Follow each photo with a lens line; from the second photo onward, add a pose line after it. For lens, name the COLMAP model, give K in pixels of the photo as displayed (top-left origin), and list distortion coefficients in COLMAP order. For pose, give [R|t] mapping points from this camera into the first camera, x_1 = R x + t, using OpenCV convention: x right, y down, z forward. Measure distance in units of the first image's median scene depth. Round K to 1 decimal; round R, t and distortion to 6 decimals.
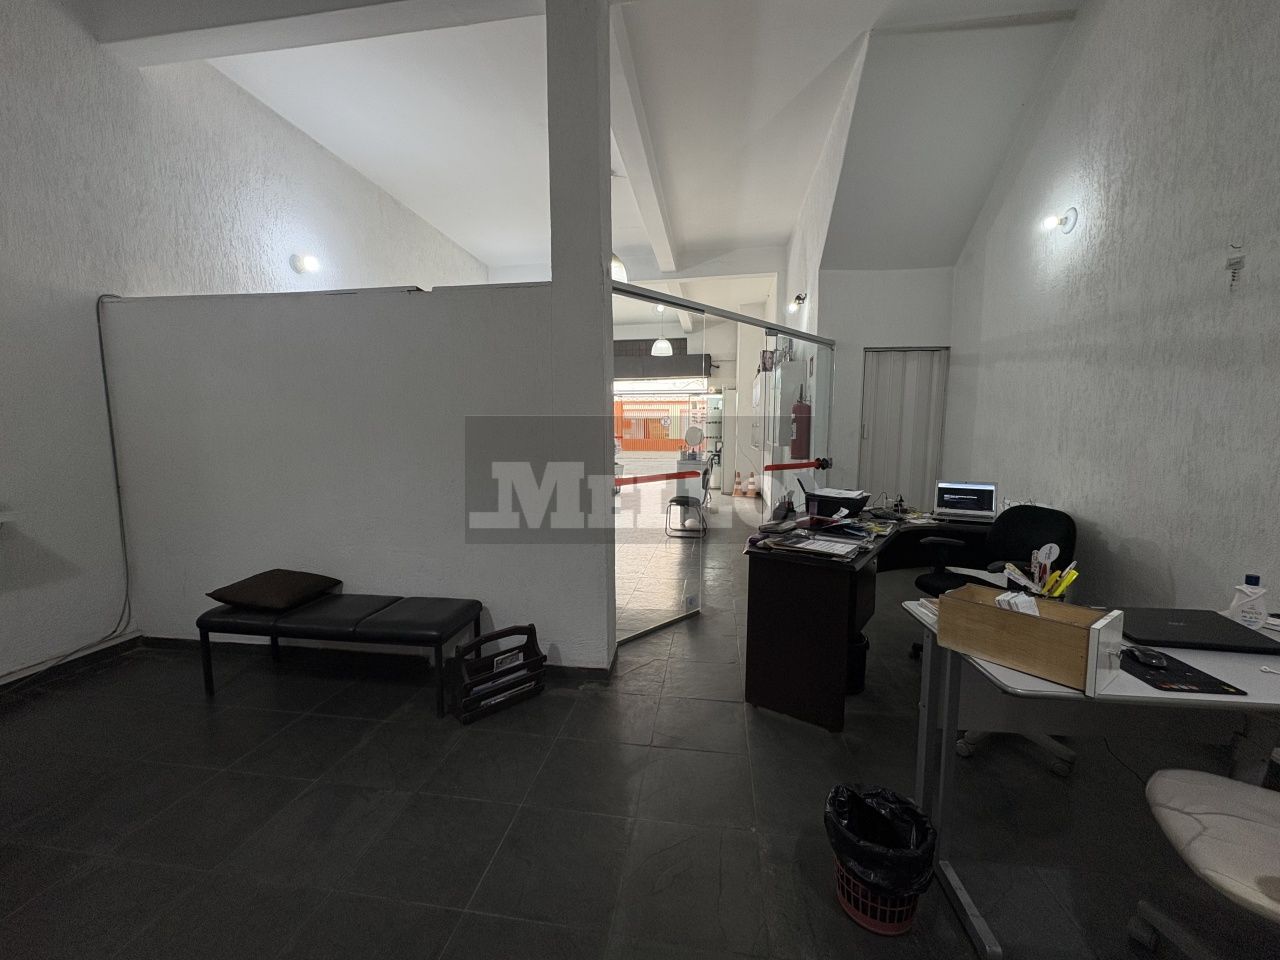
lens RADIAL K [[504.4, 0, 640.4], [0, 504.4, 477.9], [0, 0, 1]] dist [0.000629, 0.000177]
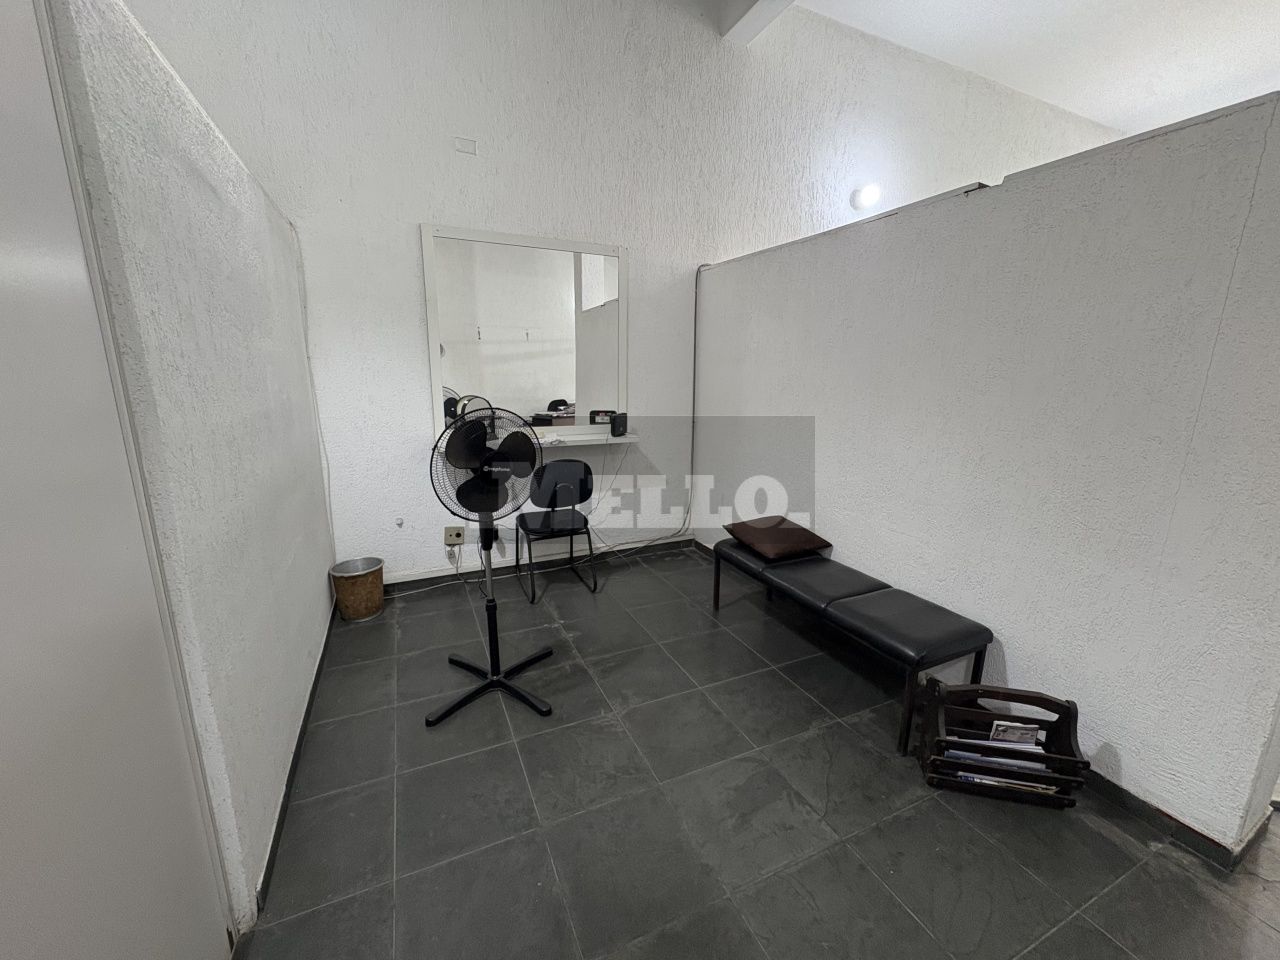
lens RADIAL K [[504.4, 0, 641.1], [0, 504.4, 476.9], [0, 0, 1]] dist [0.000629, 0.000177]
pose [[0.543598, 0.183579, -0.819024, -0.041995], [-0.089542, 0.982904, 0.160881, -0.041738], [0.834556, -0.014117, 0.550743, 0.199596]]
